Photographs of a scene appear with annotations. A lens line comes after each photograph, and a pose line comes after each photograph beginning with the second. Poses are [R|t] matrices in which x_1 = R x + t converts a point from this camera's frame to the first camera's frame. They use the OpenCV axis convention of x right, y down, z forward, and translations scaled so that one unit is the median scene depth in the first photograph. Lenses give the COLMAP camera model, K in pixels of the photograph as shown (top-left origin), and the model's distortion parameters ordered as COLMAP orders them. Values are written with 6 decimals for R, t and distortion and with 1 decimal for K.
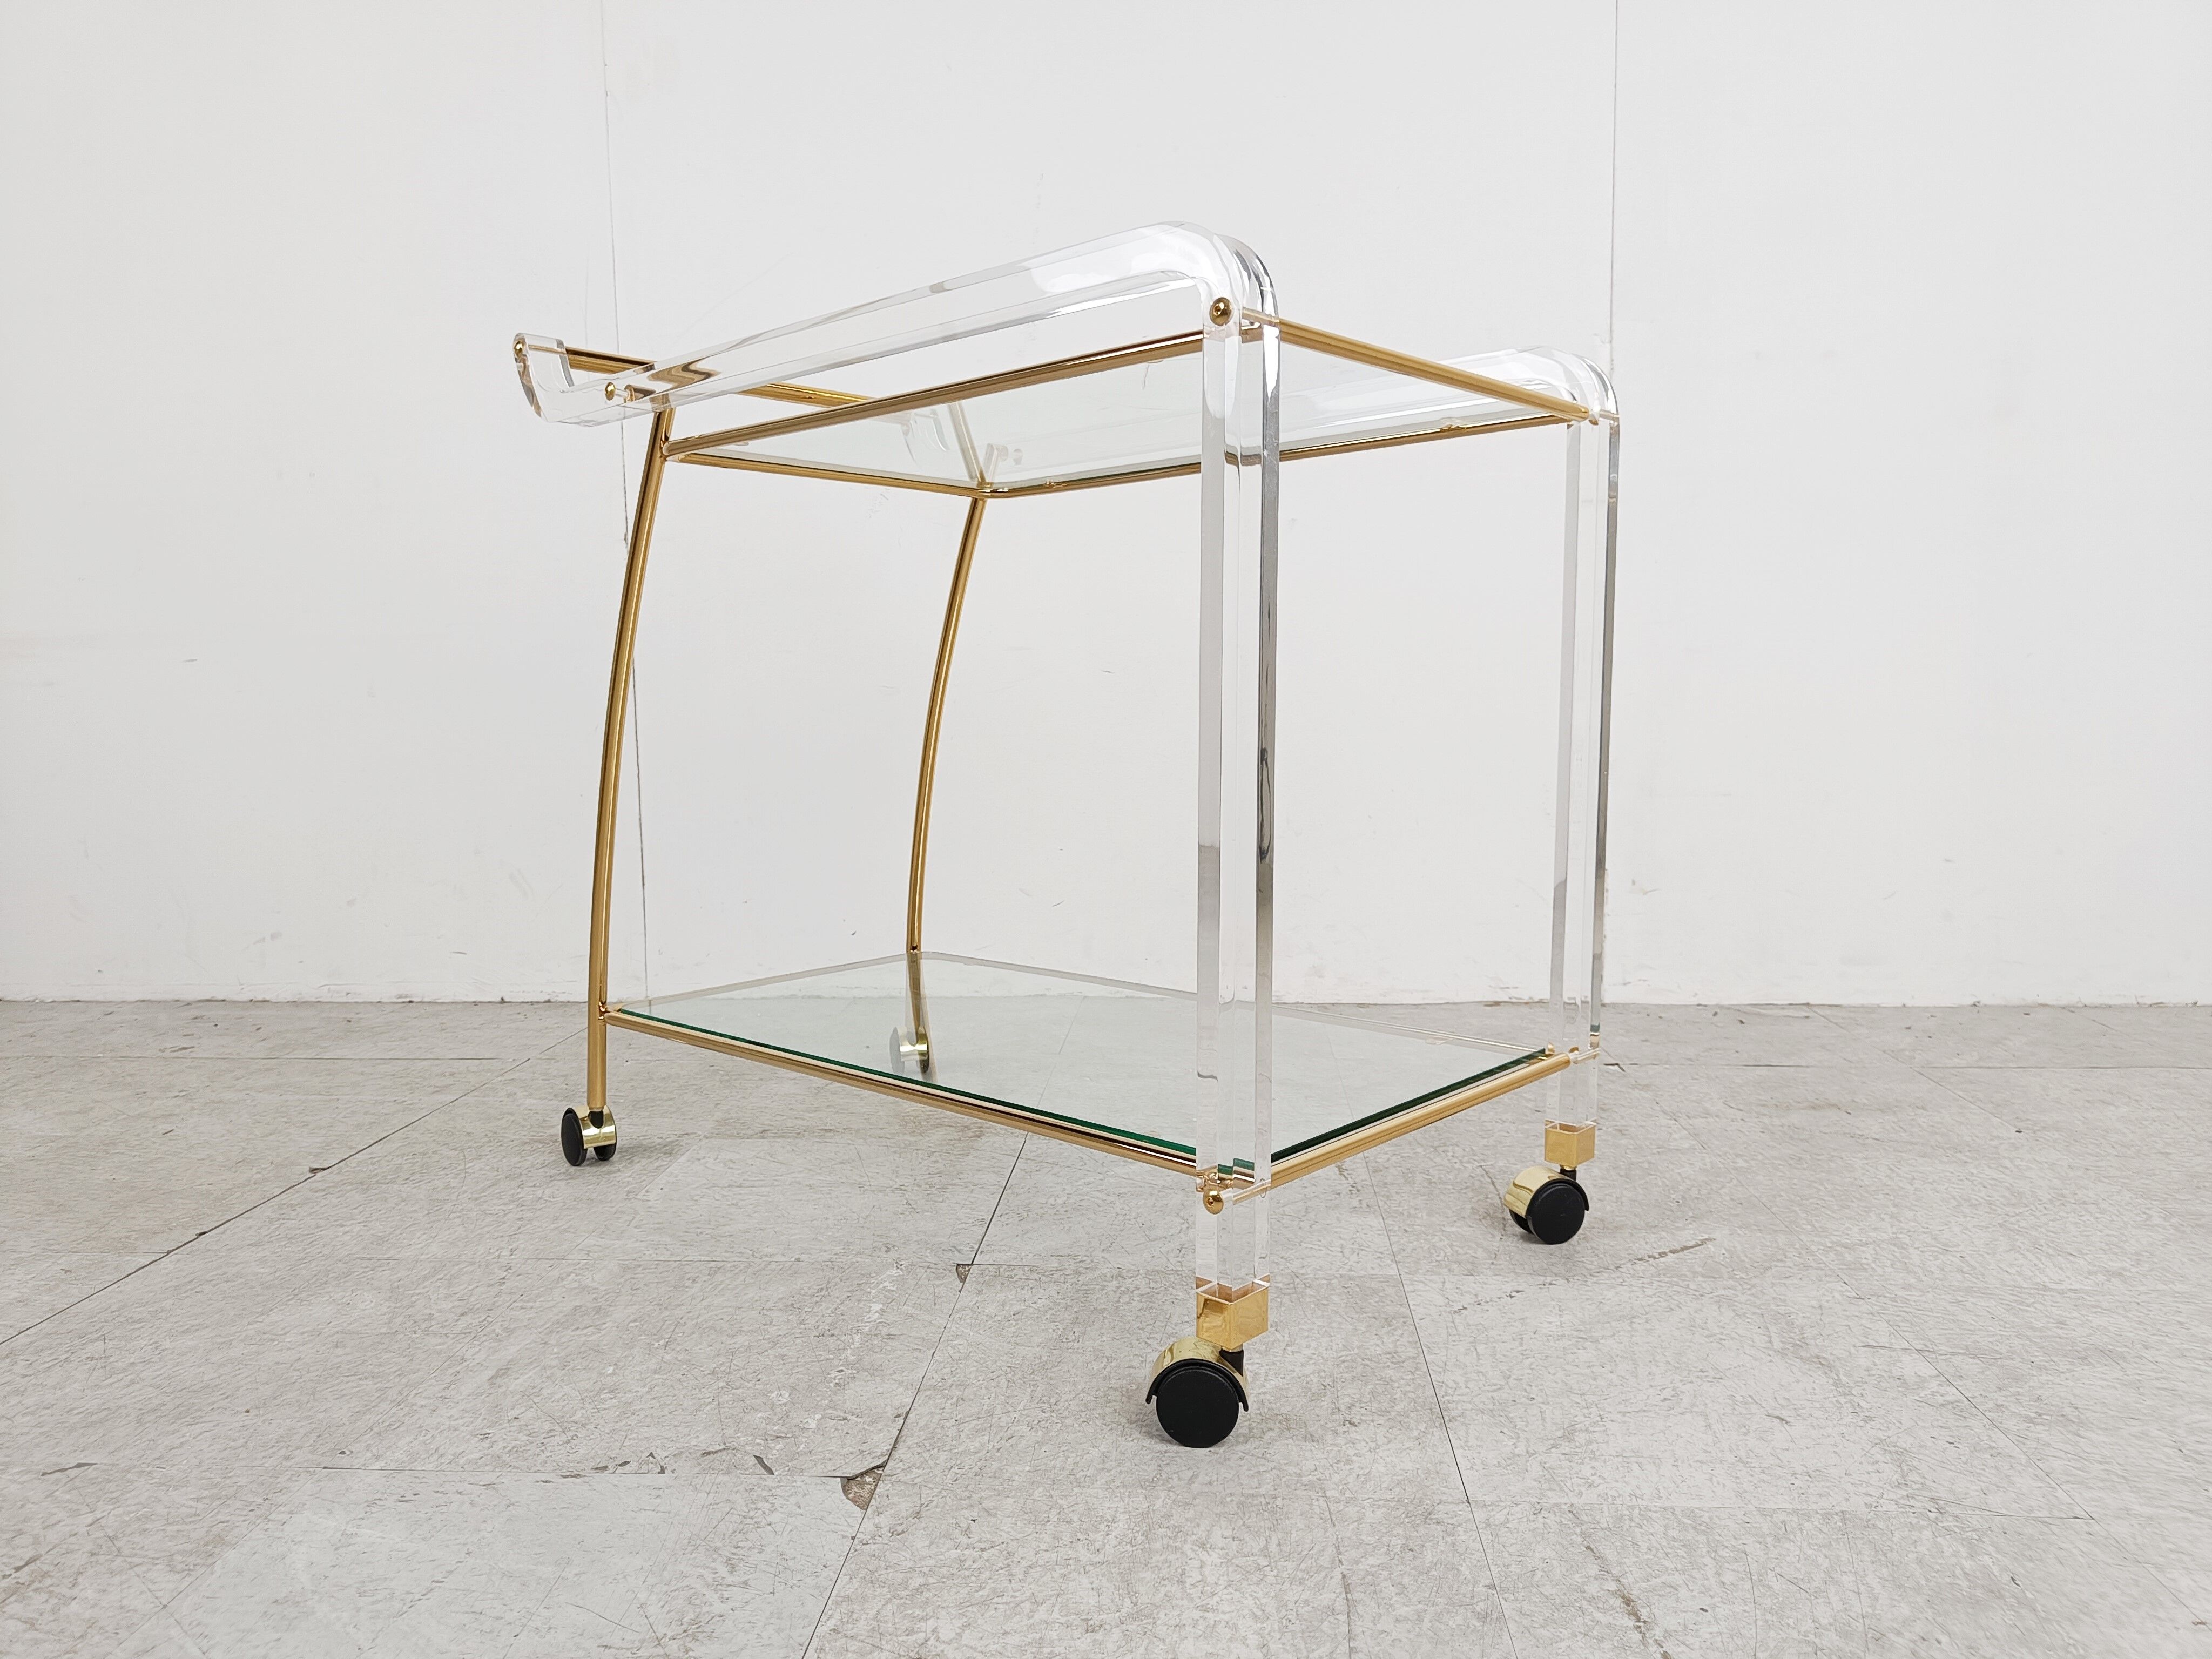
lens RADIAL K [[1566.3, 0, 1114.6], [0, 1566.3, 850.6], [0, 0, 1]] dist [0.008391, 0.001413]
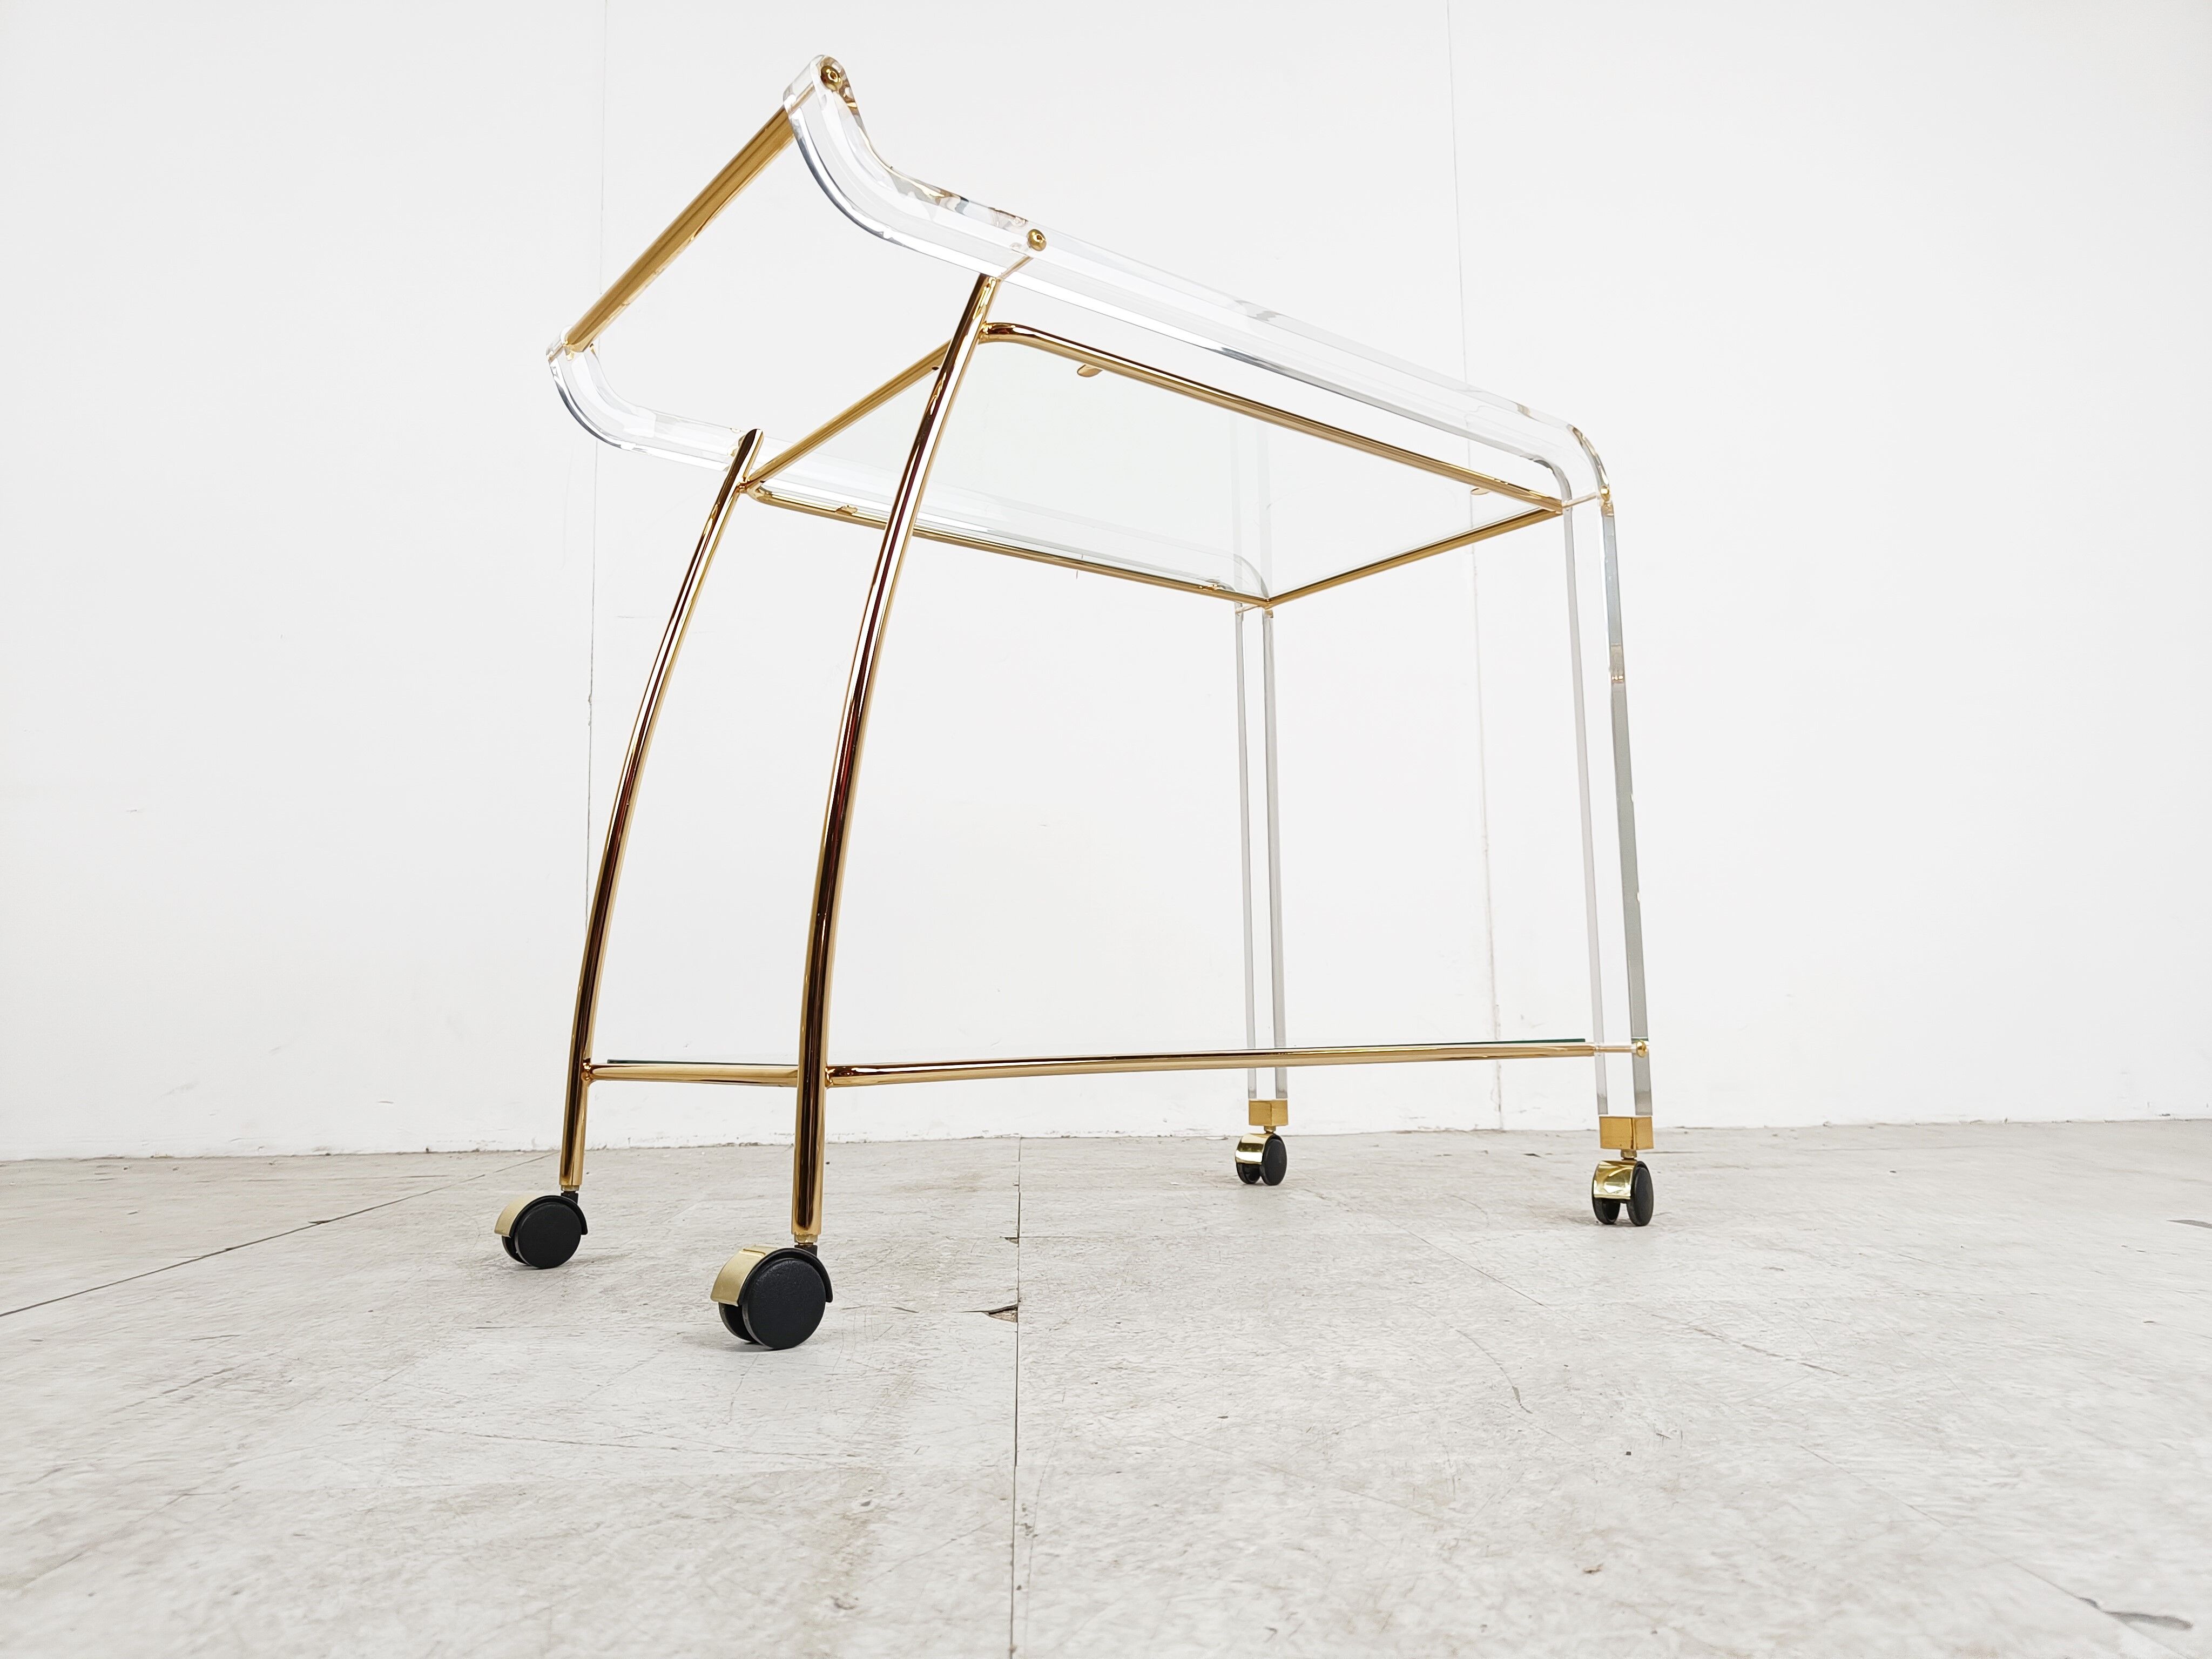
lens RADIAL K [[1566.3, 0, 1117.6], [0, 1566.3, 821.0], [0, 0, 1]] dist [0.008391, 0.001413]
pose [[0.991847, 0.012543, 0.126818, -0.192419], [0.016590, 0.973968, -0.226077, 0.271799], [-0.126353, 0.226337, 0.965819, -0.120882]]
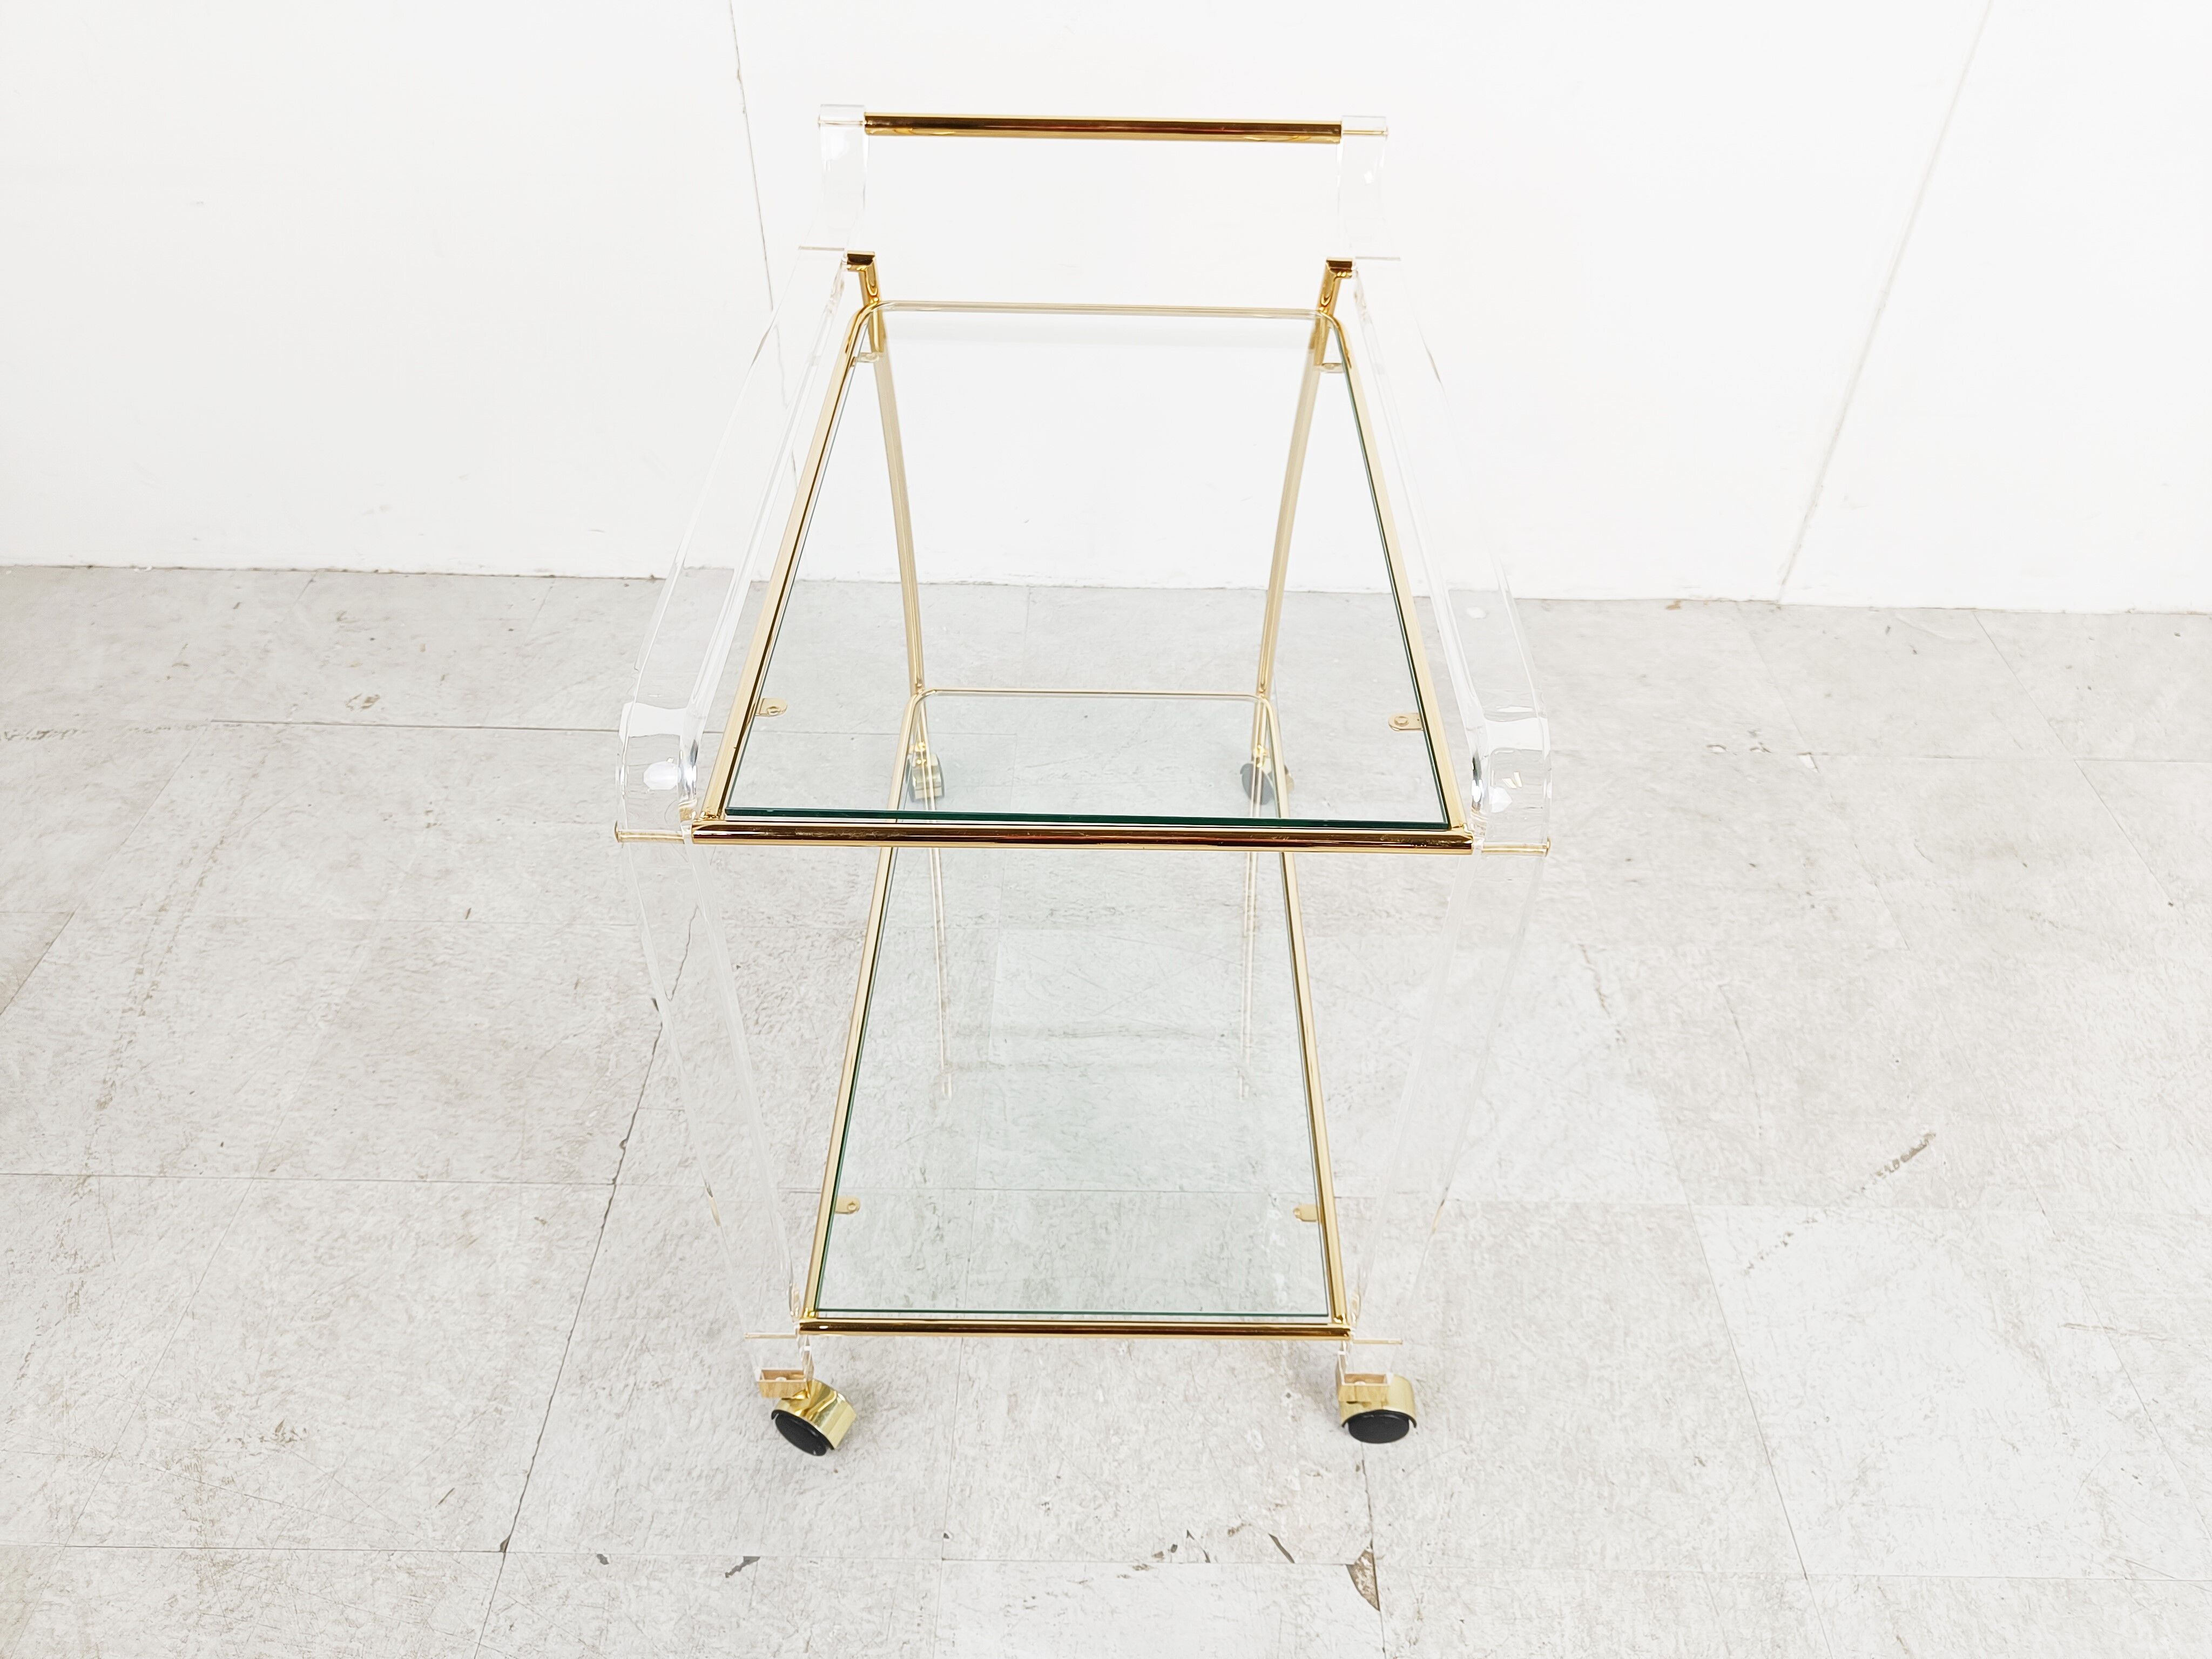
lens RADIAL K [[1566.3, 0, 1138.3], [0, 1566.3, 849.6], [0, 0, 1]] dist [0.008391, 0.001413]
pose [[0.996699, -0.015774, 0.079639, -0.385002], [-0.034442, 0.806142, 0.590718, -0.750707], [-0.073519, -0.591511, 0.802938, 0.260169]]
